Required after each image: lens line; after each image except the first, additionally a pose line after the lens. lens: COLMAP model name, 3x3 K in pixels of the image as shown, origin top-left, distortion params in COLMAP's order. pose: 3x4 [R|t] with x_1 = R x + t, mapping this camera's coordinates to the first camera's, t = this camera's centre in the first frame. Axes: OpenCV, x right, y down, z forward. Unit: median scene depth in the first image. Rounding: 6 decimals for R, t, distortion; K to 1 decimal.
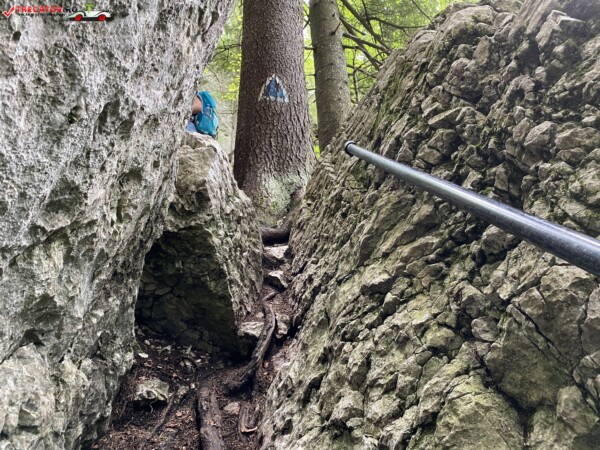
lens RADIAL K [[459.7, 0, 300.0], [0, 459.7, 225.0], [0, 0, 1]] dist [0.022393, -0.008815]
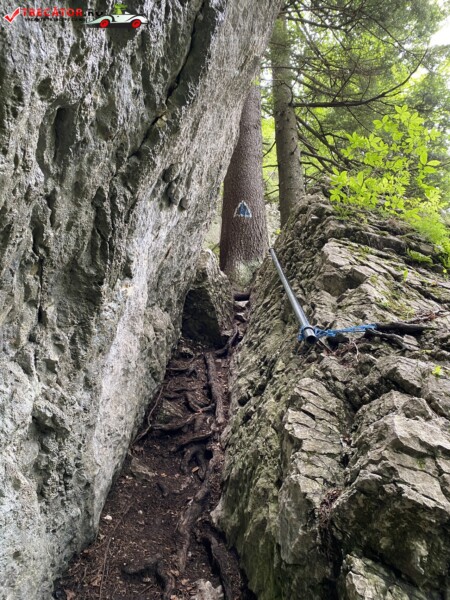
lens RADIAL K [[459.7, 0, 225.0], [0, 459.7, 300.0], [0, 0, 1]] dist [0.022393, -0.008815]
pose [[0.990006, -0.016830, -0.140016, 0.178313], [0.015041, 0.999791, -0.013825, 0.083859], [0.140219, 0.011581, 0.990053, -1.074950]]
